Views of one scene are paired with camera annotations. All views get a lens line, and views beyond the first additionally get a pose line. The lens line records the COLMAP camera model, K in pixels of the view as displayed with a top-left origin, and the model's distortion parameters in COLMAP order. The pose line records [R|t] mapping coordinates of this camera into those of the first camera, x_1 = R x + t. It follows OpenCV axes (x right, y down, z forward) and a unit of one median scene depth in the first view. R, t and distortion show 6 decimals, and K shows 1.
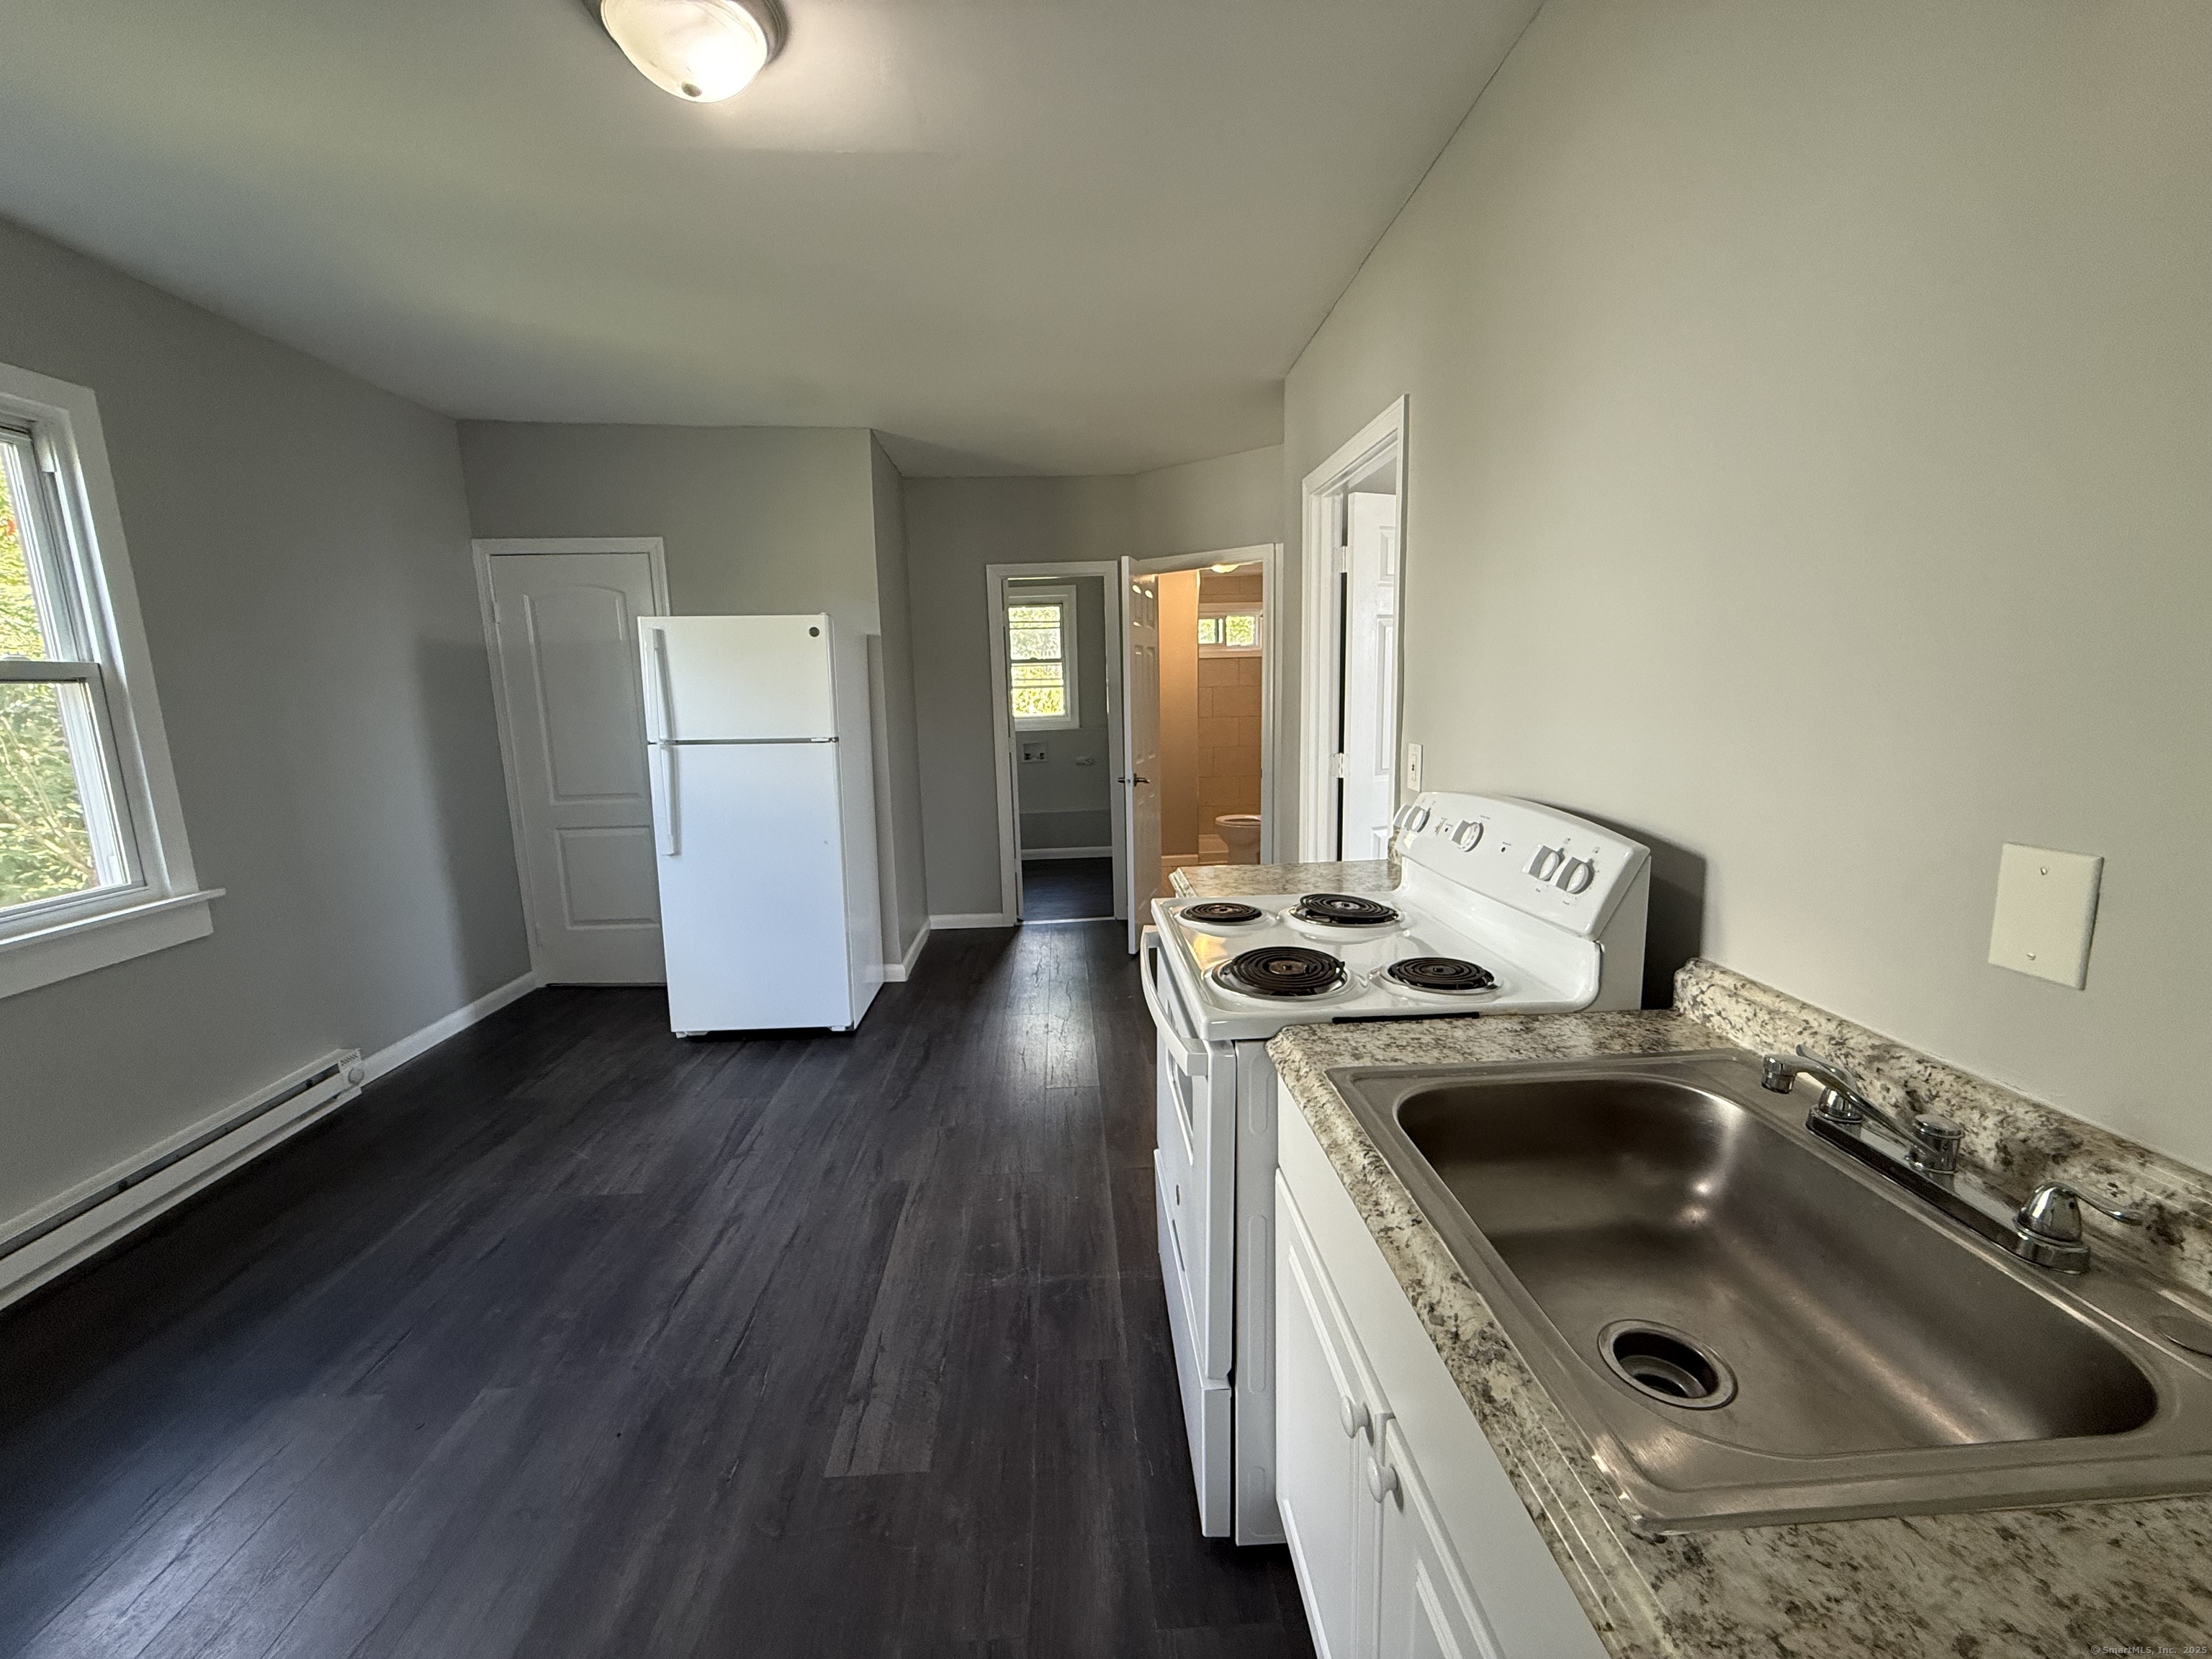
lens RADIAL K [[872.2, 0, 1101.0], [0, 872.2, 826.5], [0, 0, 1]] dist [-0.000759, -0.000140]
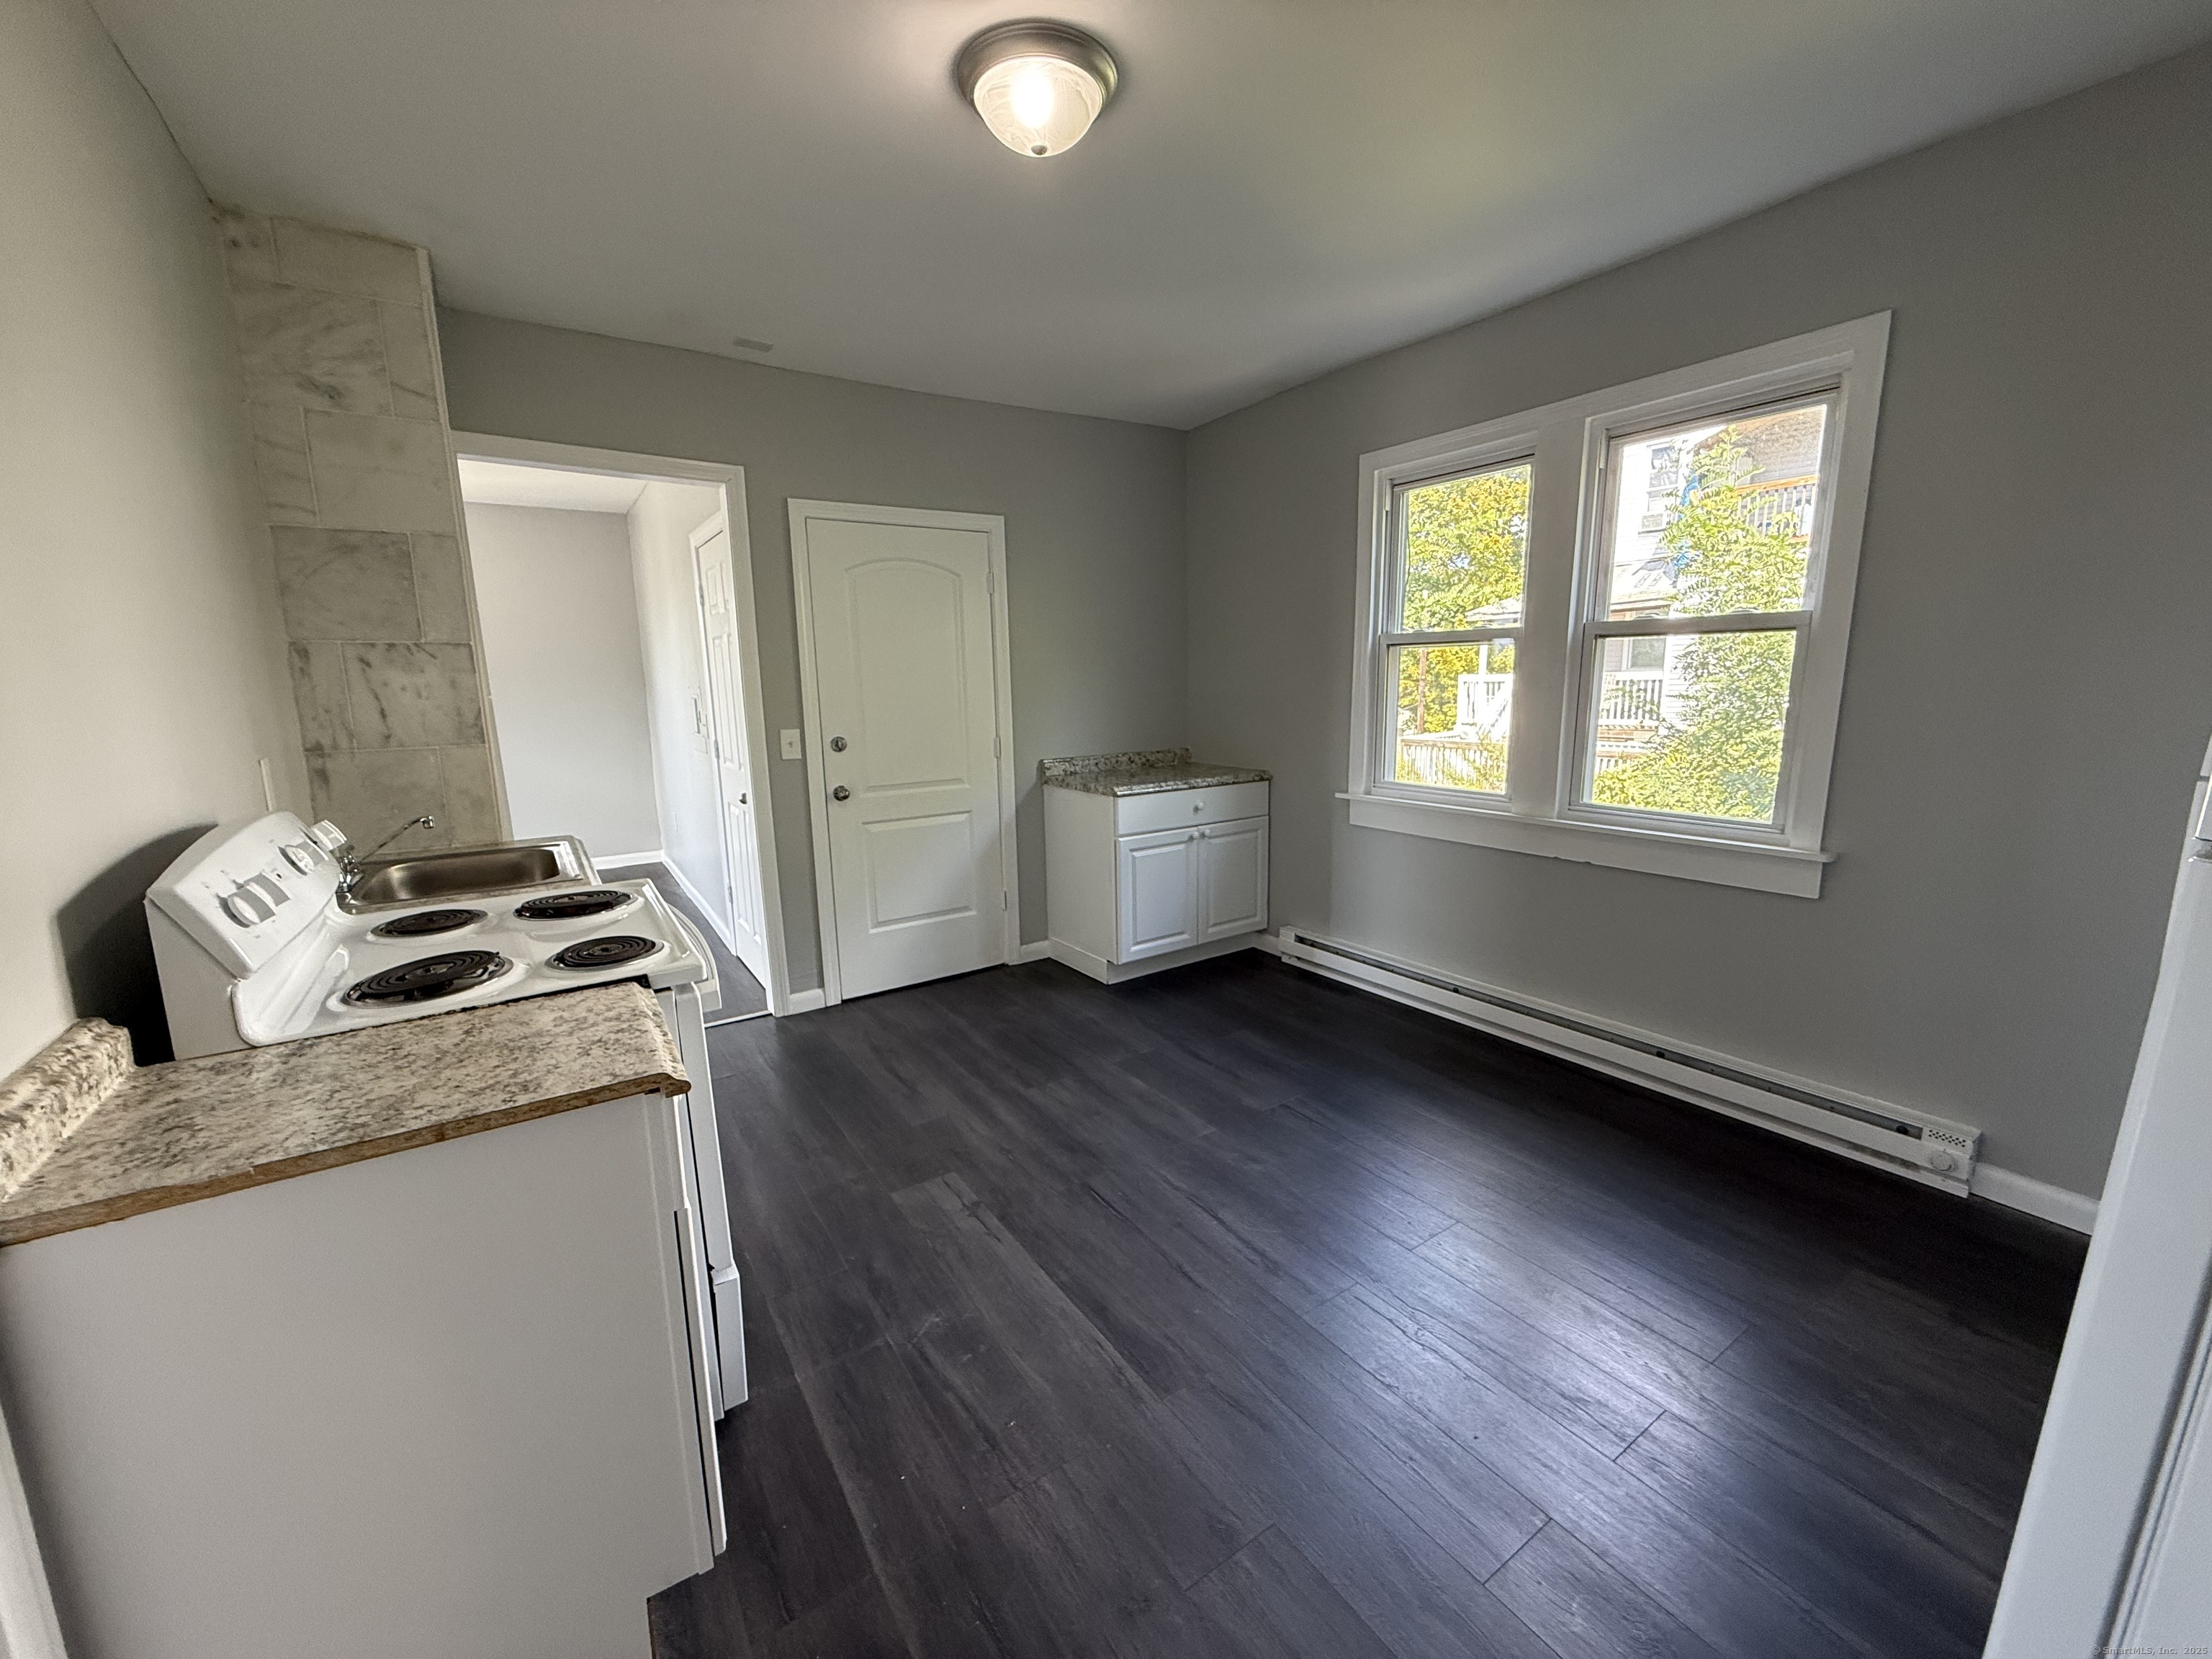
lens RADIAL K [[872.2, 0, 1101.0], [0, 872.2, 826.5], [0, 0, 1]] dist [-0.000759, -0.000140]
pose [[-0.855369, 0.134454, -0.500266, 0.111265], [-0.043217, 0.943840, 0.327564, -0.258422], [0.516214, 0.301808, -0.801521, 1.535444]]
